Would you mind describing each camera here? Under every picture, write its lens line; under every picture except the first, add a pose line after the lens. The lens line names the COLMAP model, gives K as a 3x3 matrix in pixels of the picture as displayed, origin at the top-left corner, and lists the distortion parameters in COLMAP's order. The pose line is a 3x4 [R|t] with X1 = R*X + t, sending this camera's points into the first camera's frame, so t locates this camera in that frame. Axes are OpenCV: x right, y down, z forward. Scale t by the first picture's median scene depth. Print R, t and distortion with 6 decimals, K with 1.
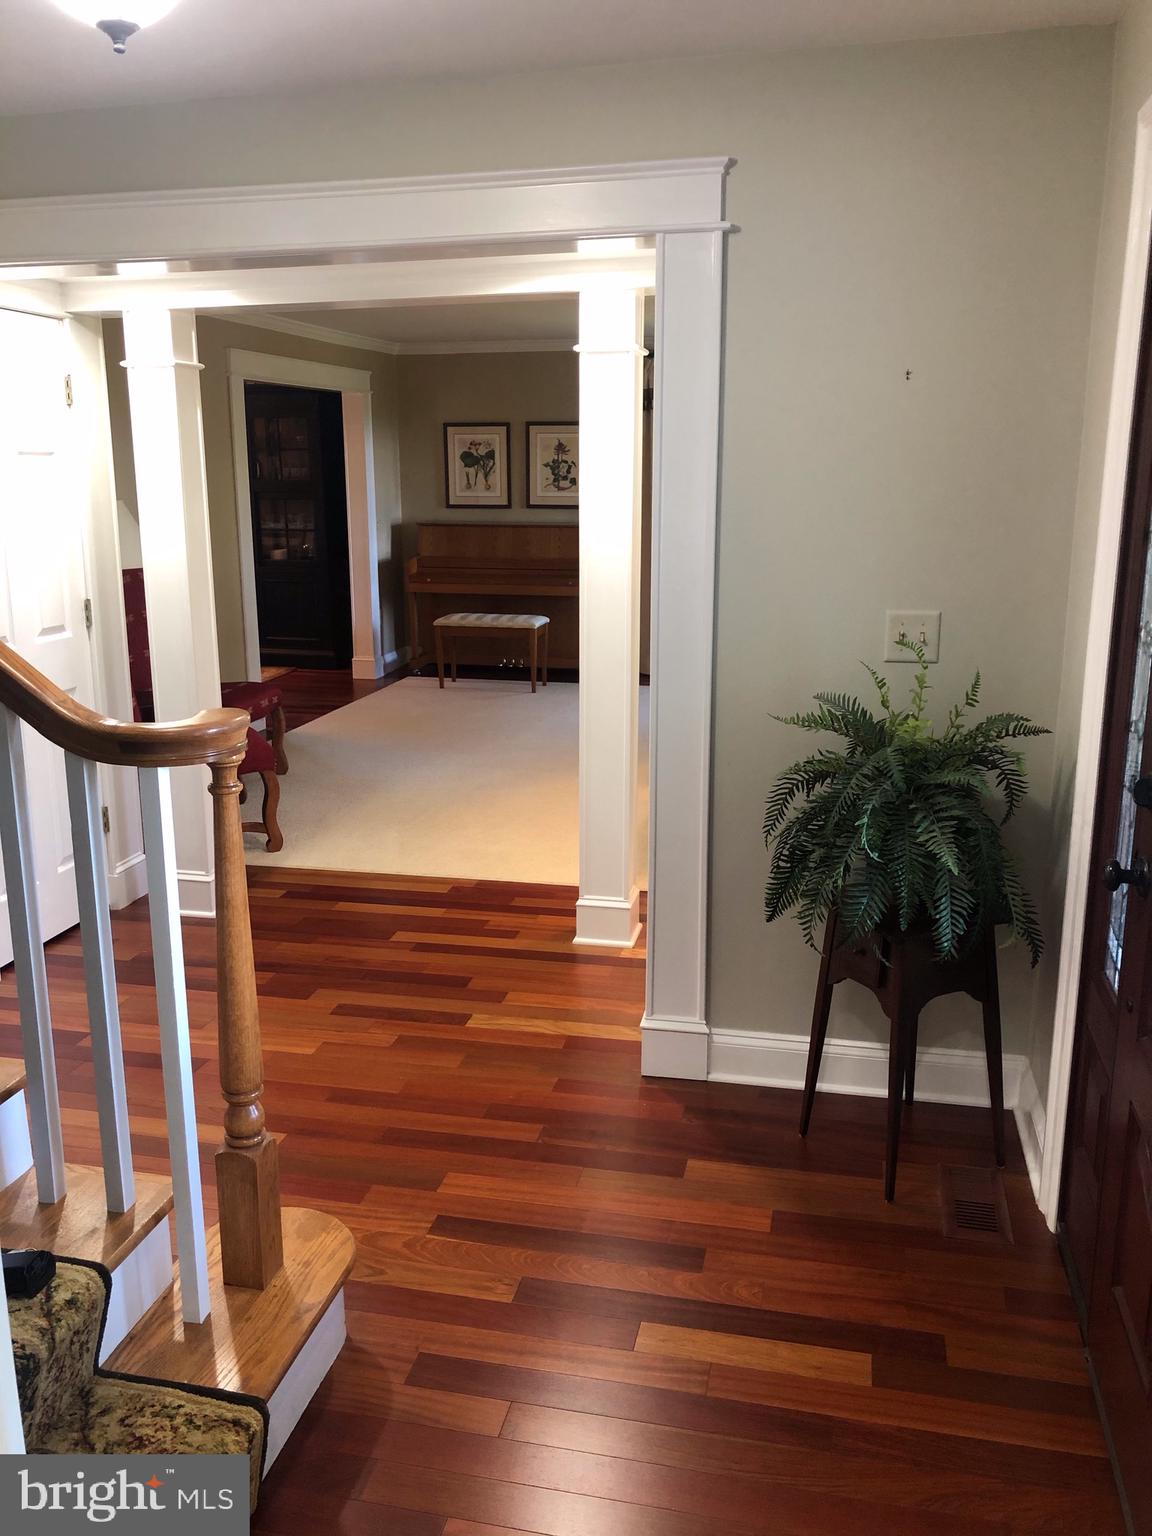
lens RADIAL K [[1266.1, 0, 578.5], [0, 1266.1, 768.7], [0, 0, 1]] dist [0.019025, -0.023540]
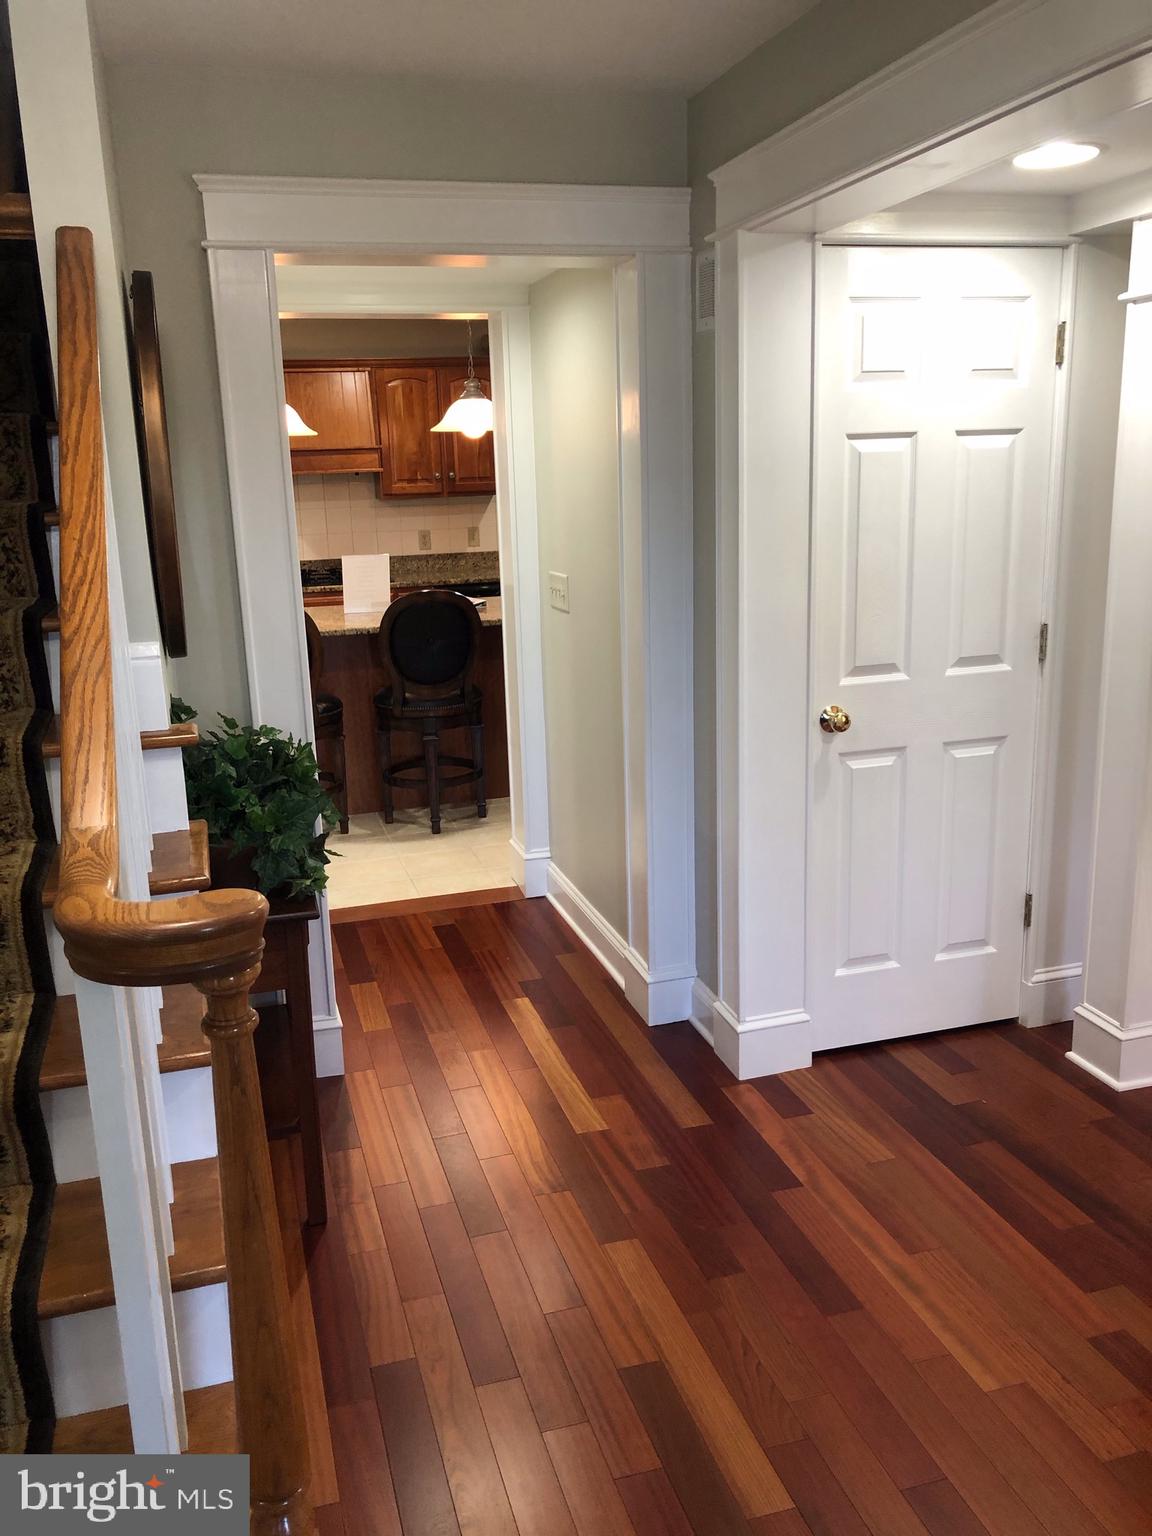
lens RADIAL K [[1266.1, 0, 573.2], [0, 1266.1, 764.7], [0, 0, 1]] dist [0.019025, -0.023540]
pose [[0.485463, 0.190636, -0.853220, 0.141028], [-0.167898, 0.978100, 0.123008, -0.101997], [0.857984, 0.083538, 0.506839, 0.405390]]
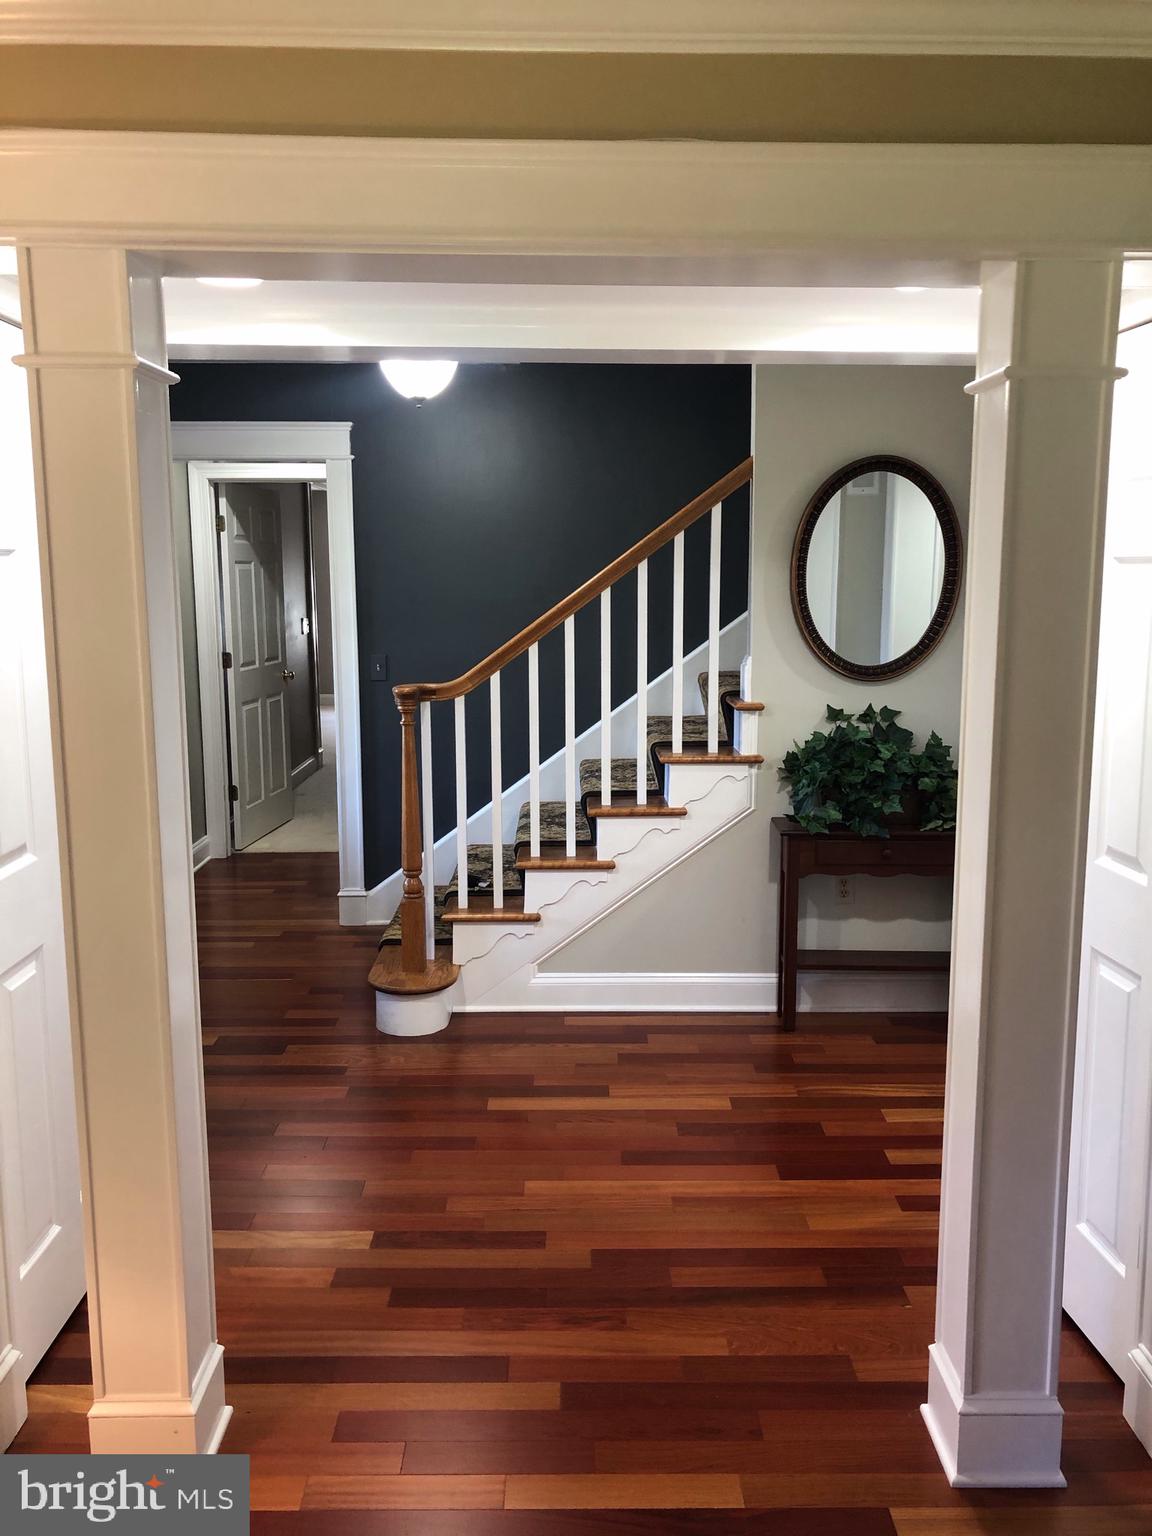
lens RADIAL K [[1266.1, 0, 578.8], [0, 1266.1, 766.3], [0, 0, 1]] dist [0.019025, -0.023540]
pose [[-0.975726, 0.036038, -0.216010, -0.045122], [-0.050256, 0.923196, 0.381030, -0.363682], [0.213151, 0.382637, -0.898975, 1.472090]]
